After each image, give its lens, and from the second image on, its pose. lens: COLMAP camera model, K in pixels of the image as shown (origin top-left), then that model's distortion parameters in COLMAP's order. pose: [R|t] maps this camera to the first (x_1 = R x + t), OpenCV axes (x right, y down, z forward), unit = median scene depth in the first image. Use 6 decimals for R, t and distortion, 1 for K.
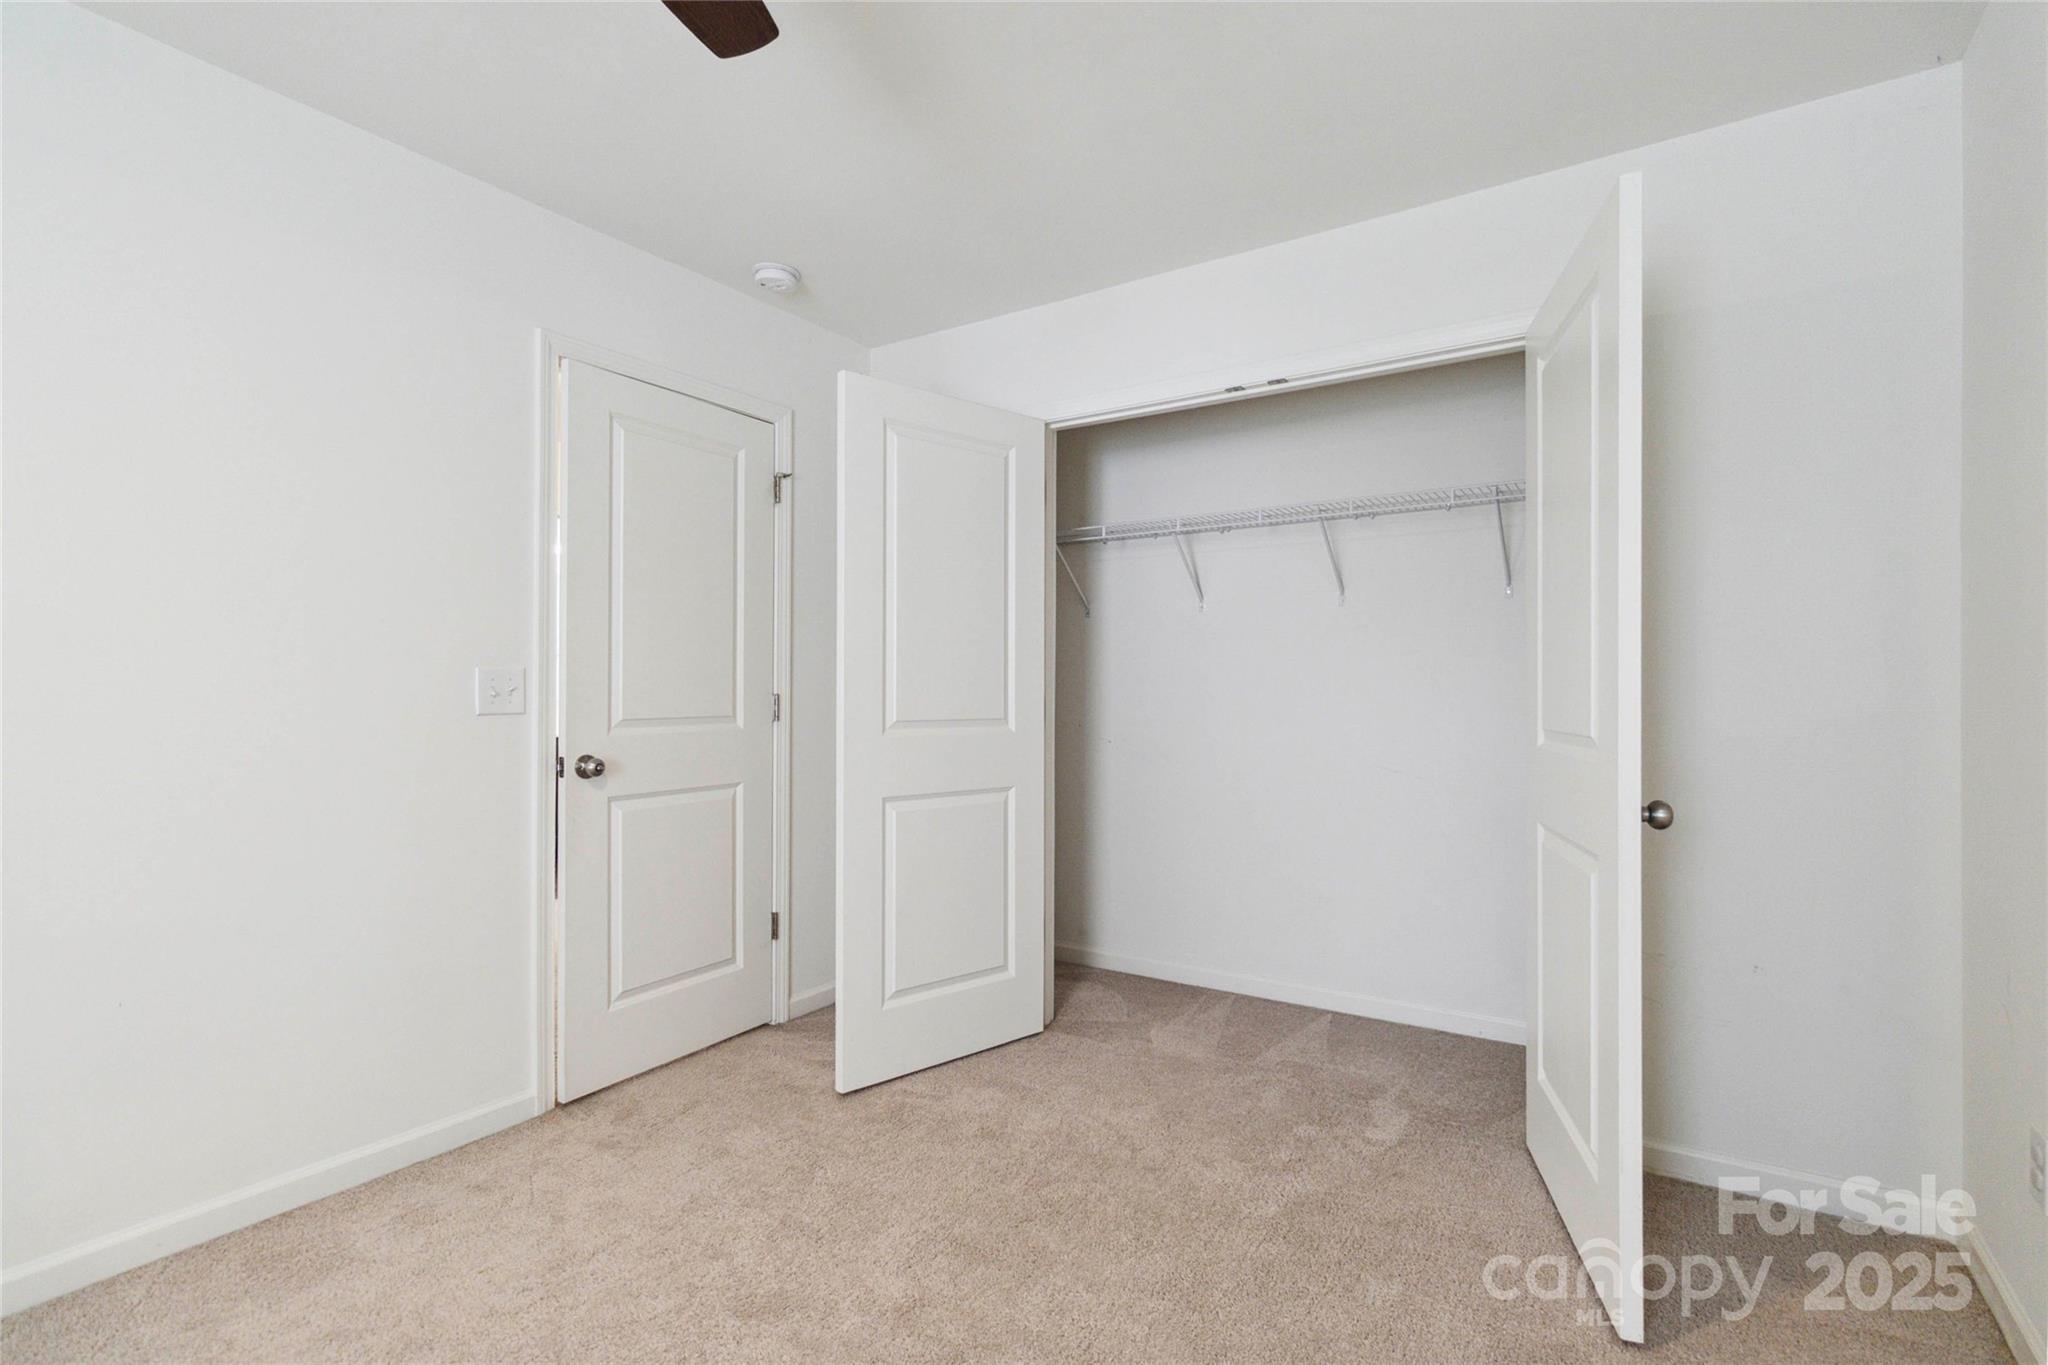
lens RADIAL K [[949.3, 0, 1018.7], [0, 949.3, 655.1], [0, 0, 1]] dist [-0.002731, 0.000226]
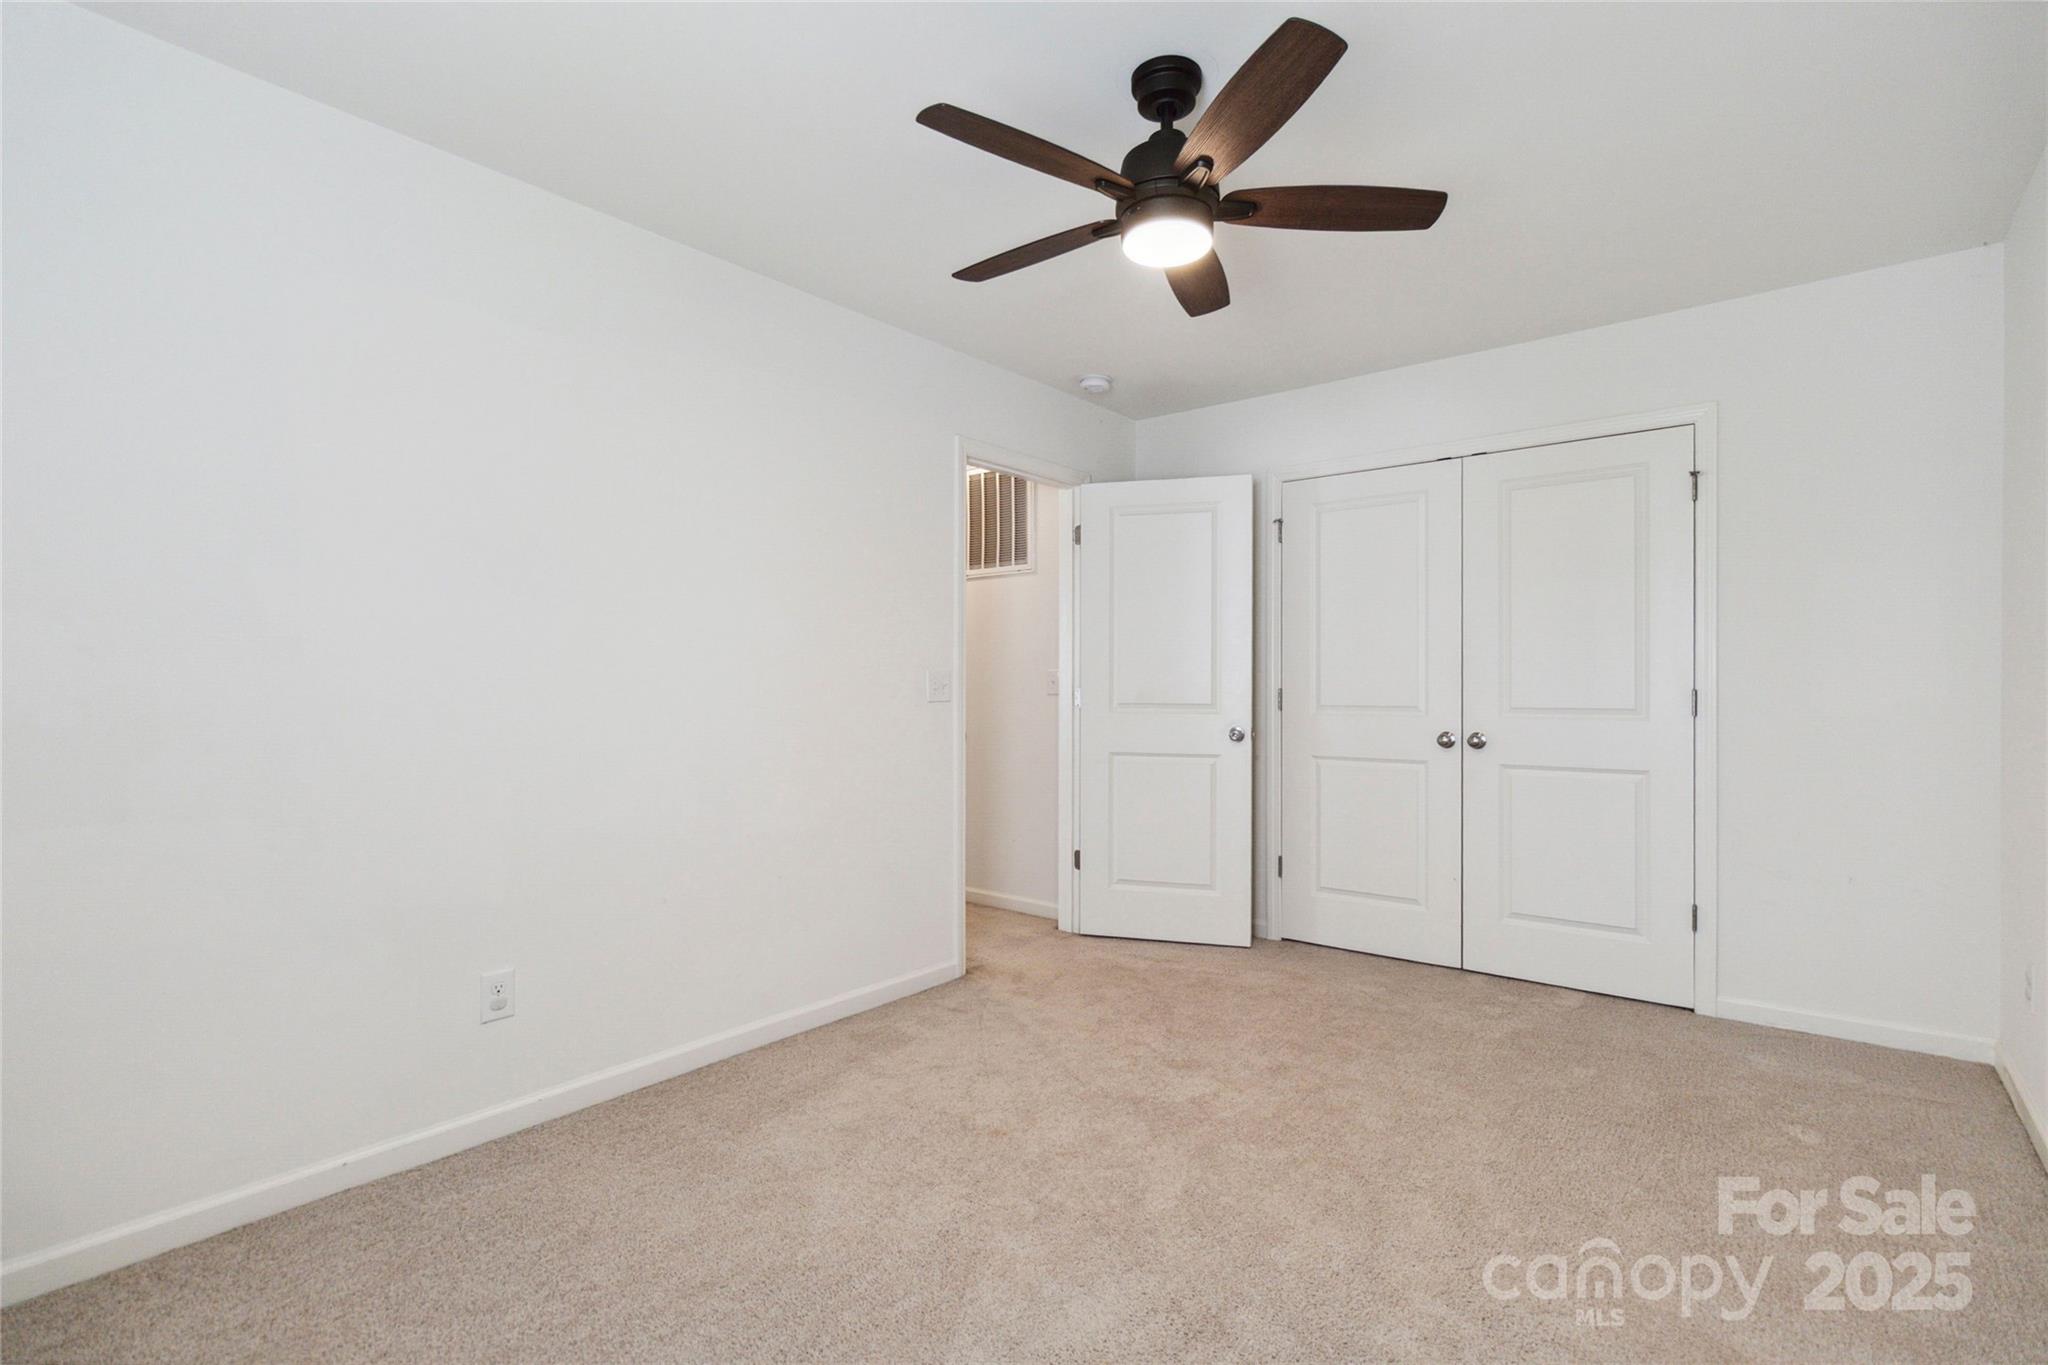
lens RADIAL K [[936.7, 0, 1020.9], [0, 936.7, 661.4], [0, 0, 1]] dist [-0.023627, 0.005953]
pose [[0.994213, -0.007748, -0.107144, -0.293446], [0.009614, 0.999811, 0.016908, -0.027368], [0.106992, -0.017840, 0.994100, -0.477015]]
